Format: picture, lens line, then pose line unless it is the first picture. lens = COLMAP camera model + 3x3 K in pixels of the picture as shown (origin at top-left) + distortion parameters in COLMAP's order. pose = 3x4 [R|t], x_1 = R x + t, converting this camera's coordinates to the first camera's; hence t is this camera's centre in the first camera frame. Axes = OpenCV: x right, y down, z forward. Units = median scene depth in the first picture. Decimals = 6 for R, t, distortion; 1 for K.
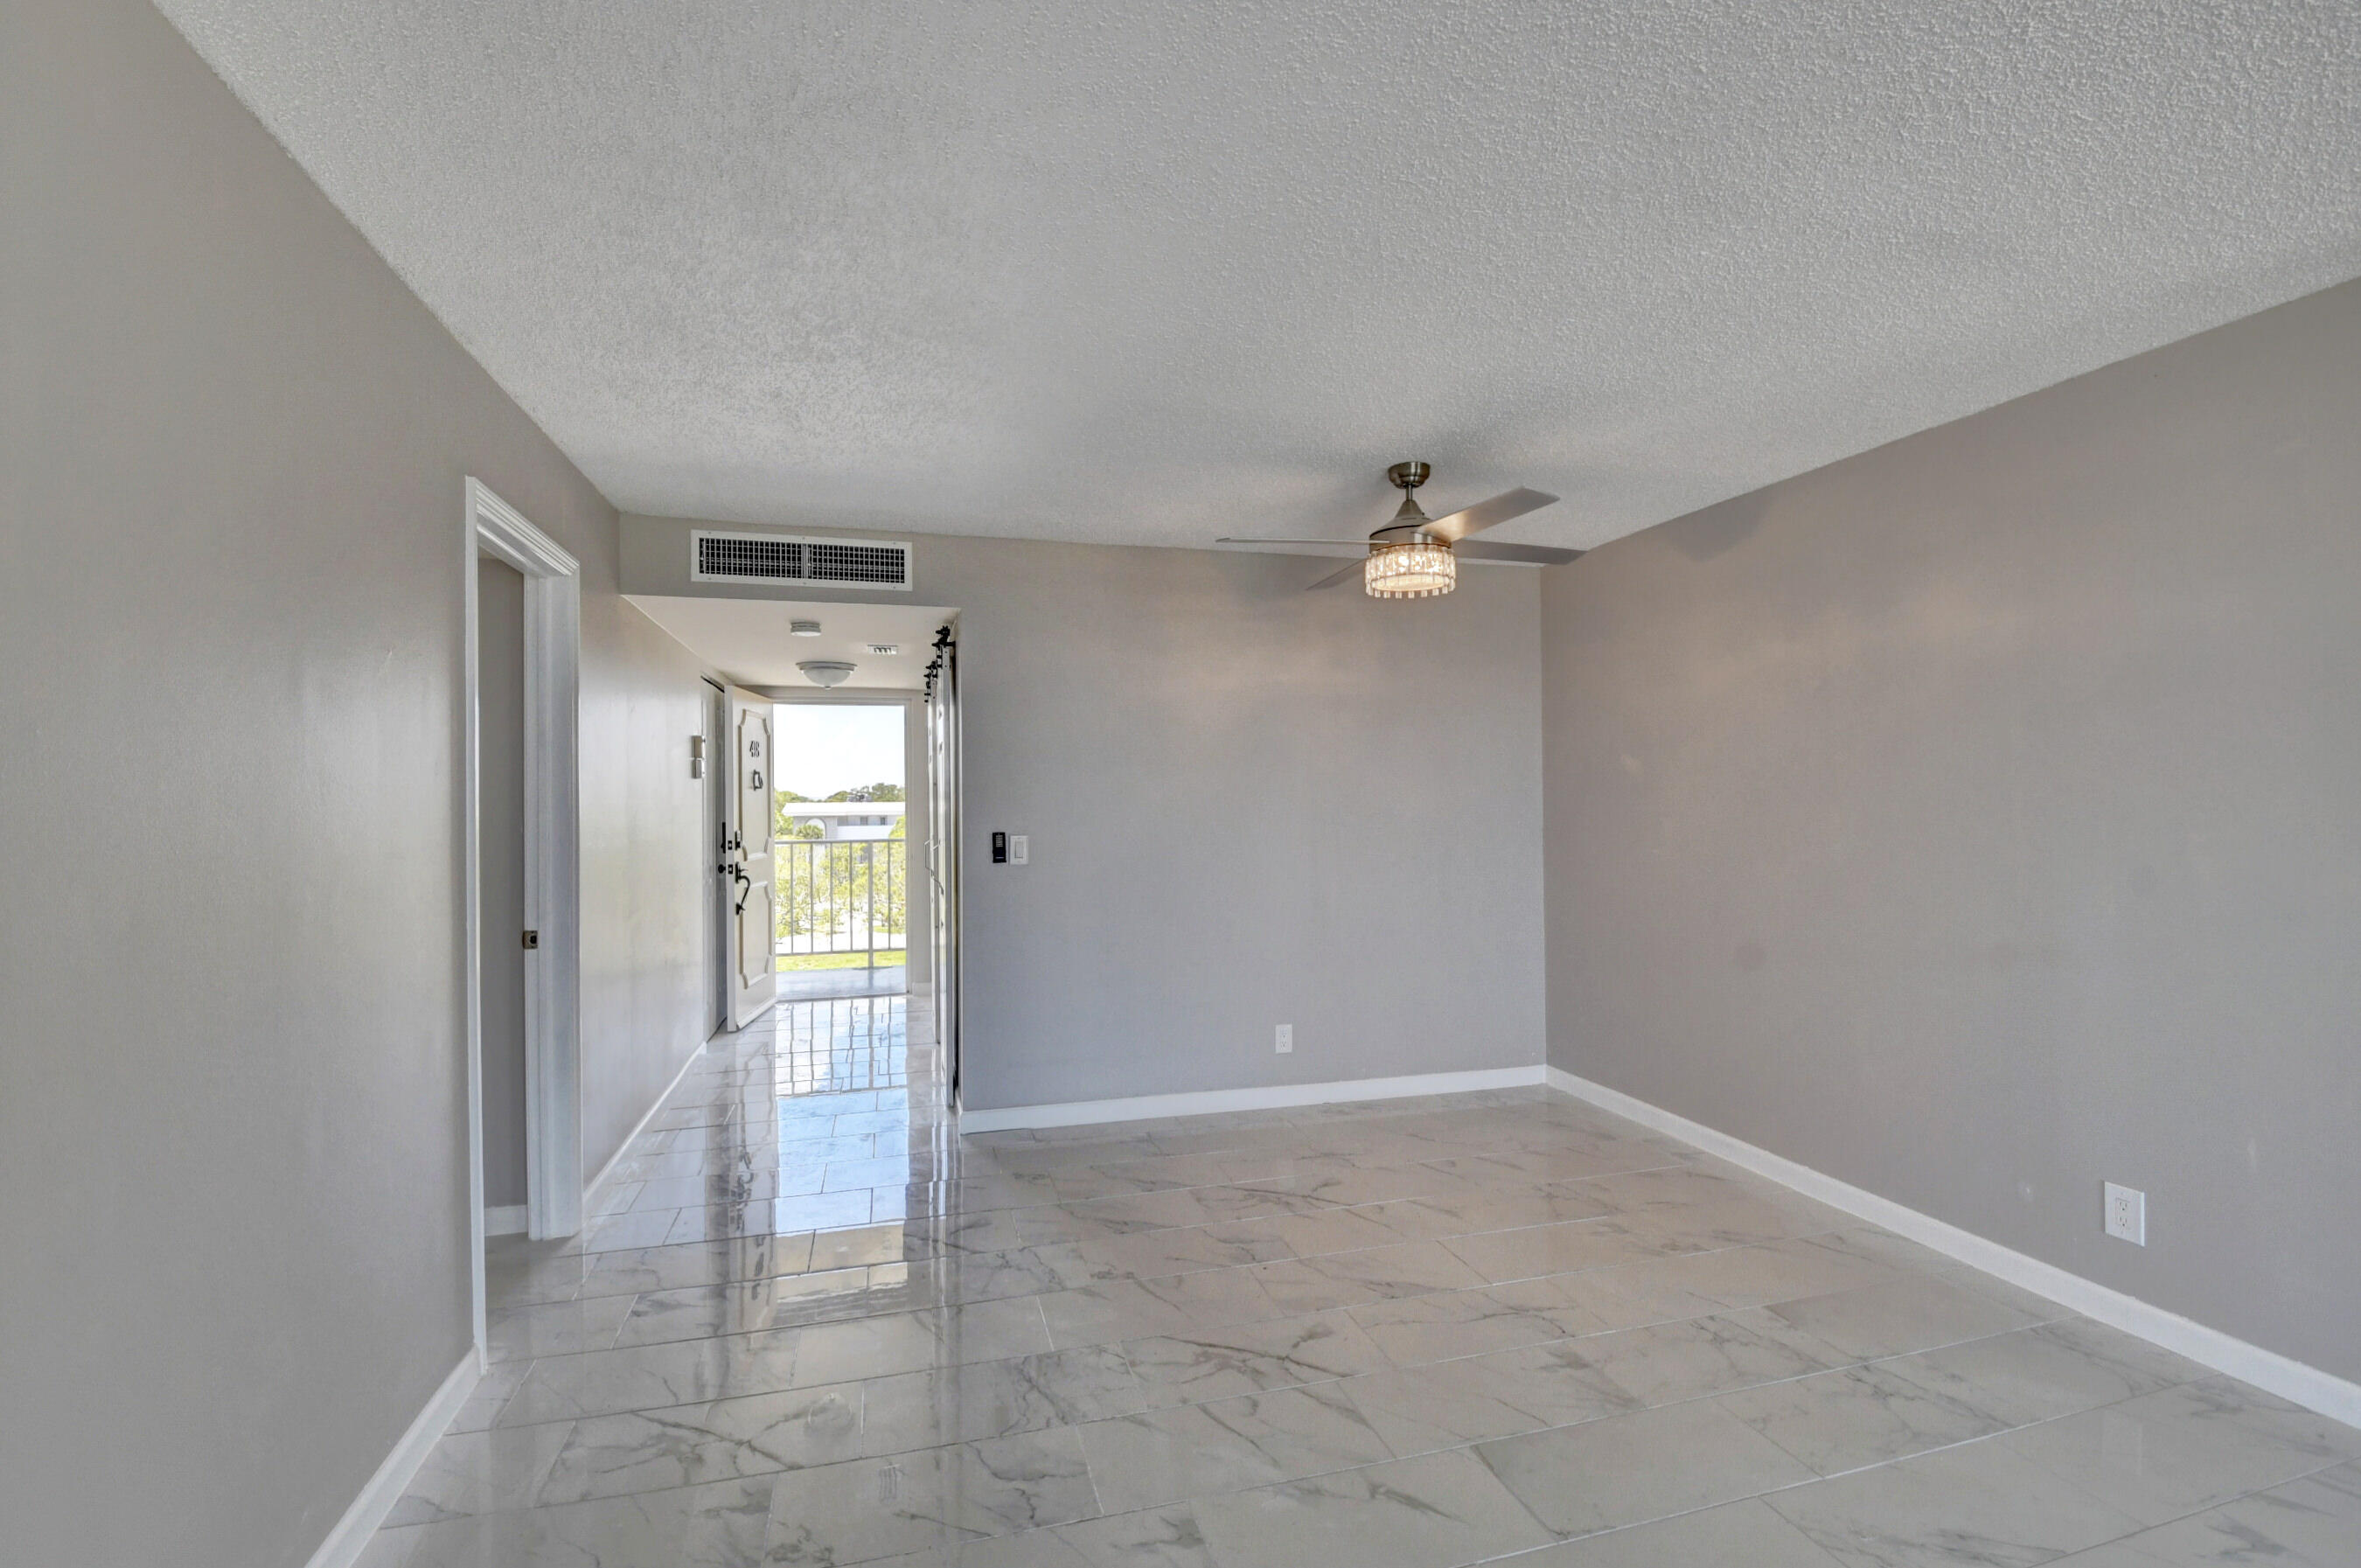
lens RADIAL K [[1057.8, 0, 1182.2], [0, 1057.8, 802.2], [0, 0, 1]] dist [0.024176, -0.034302]
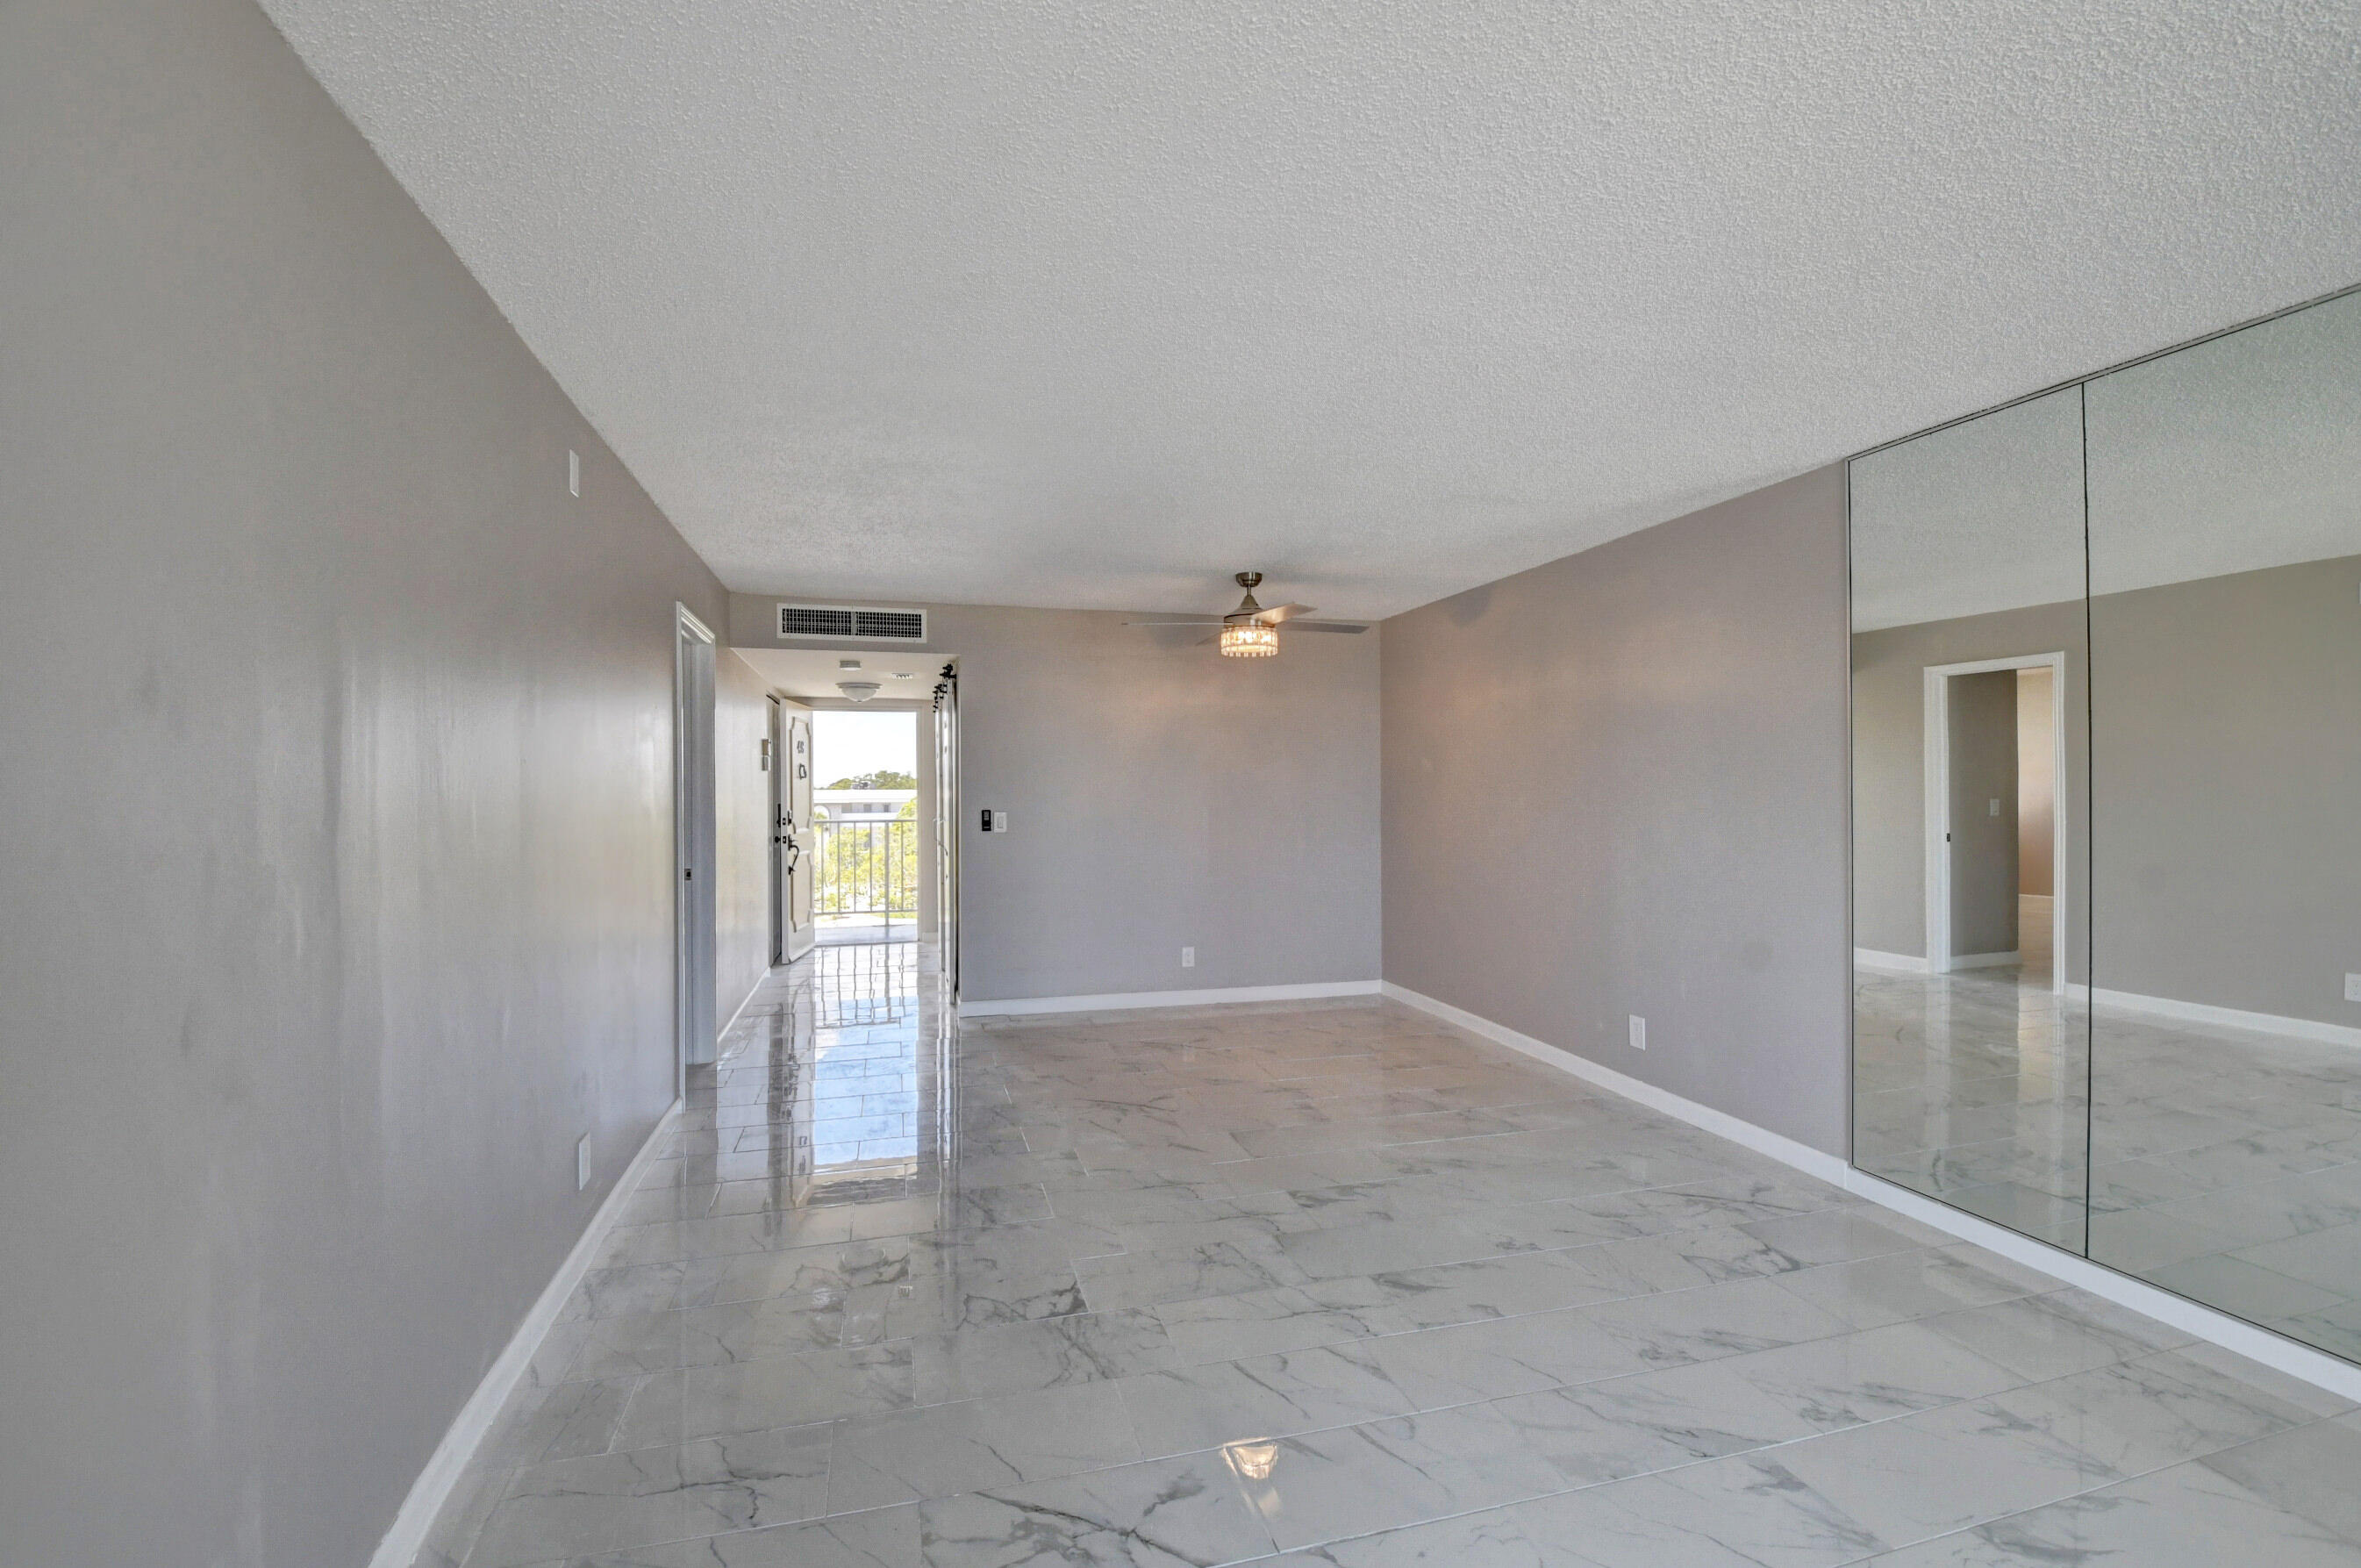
lens RADIAL K [[1057.8, 0, 1182.2], [0, 1057.8, 802.2], [0, 0, 1]] dist [0.024176, -0.034302]
pose [[0.999989, 0.004144, -0.002228, 0.087462], [-0.004121, 0.999937, 0.010487, 0.001223], [0.002271, -0.010477, 0.999943, -0.398364]]
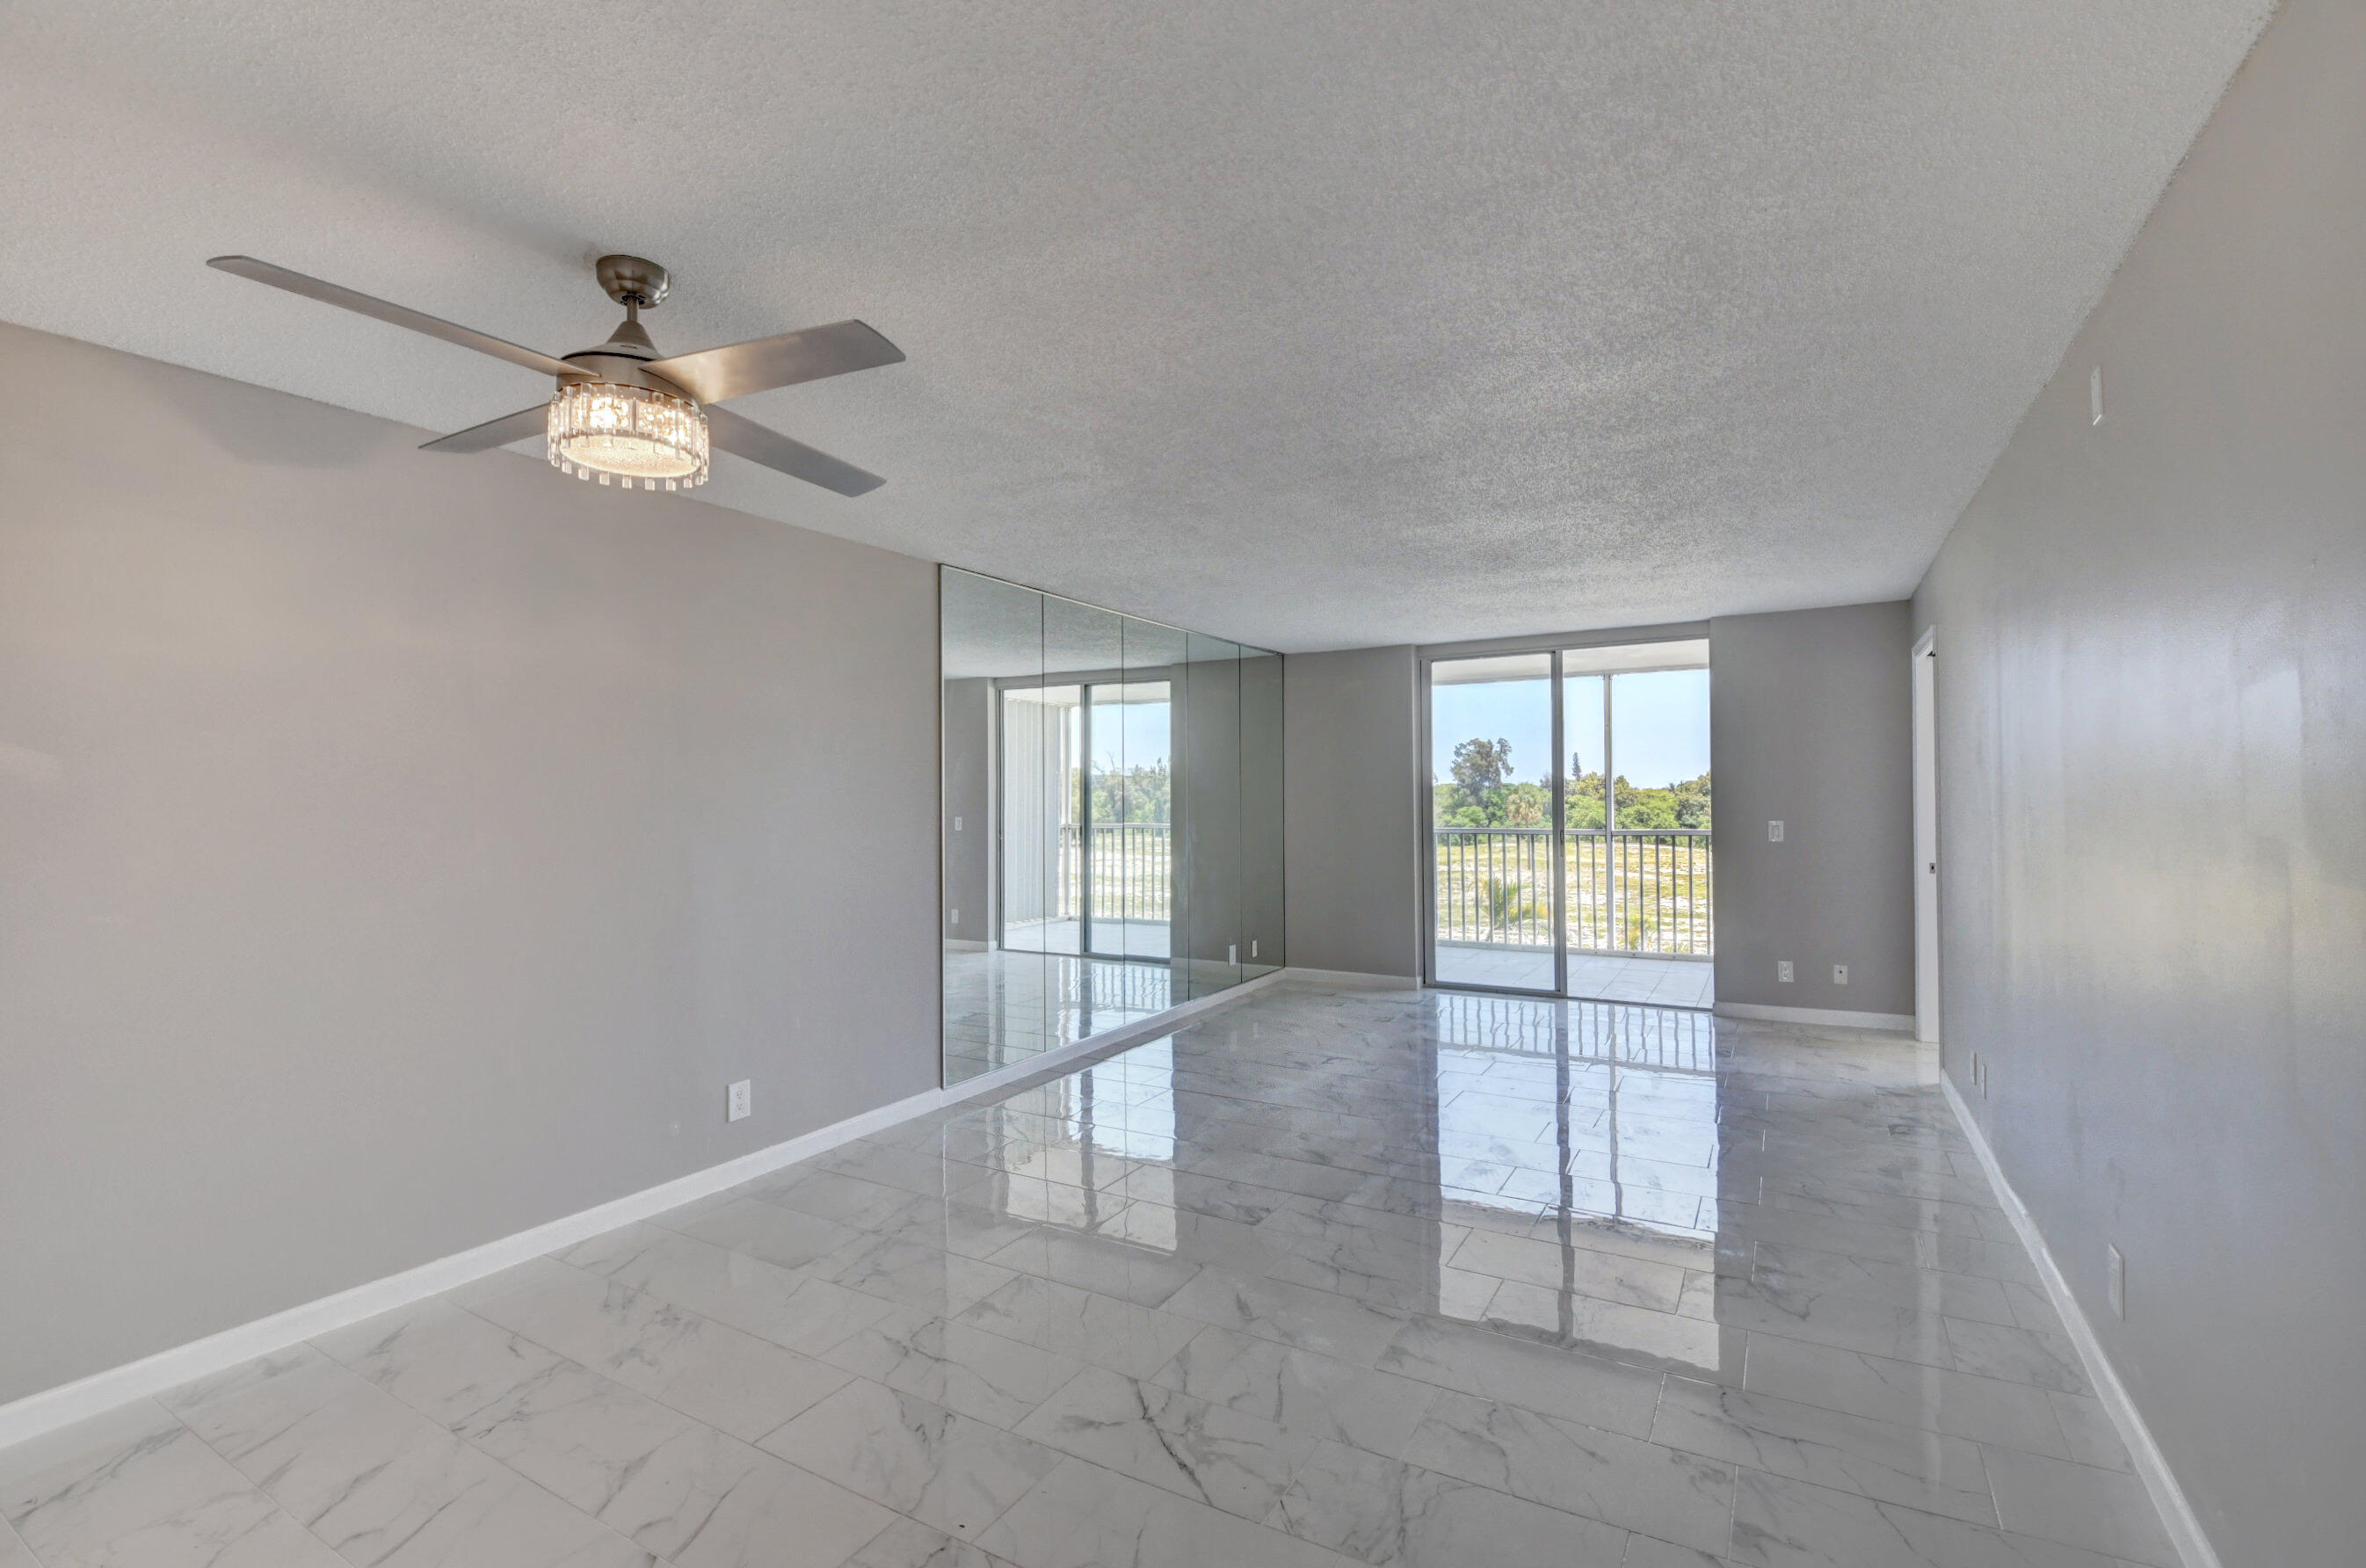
lens RADIAL K [[1060.0, 0, 1184.7], [0, 1060.0, 802.2], [0, 0, 1]] dist [0.024176, -0.034302]
pose [[-0.705810, 0.014403, 0.708255, -0.309017], [0.020939, 0.999781, 0.000536, -0.002926], [-0.708092, 0.015209, -0.705957, 0.857965]]
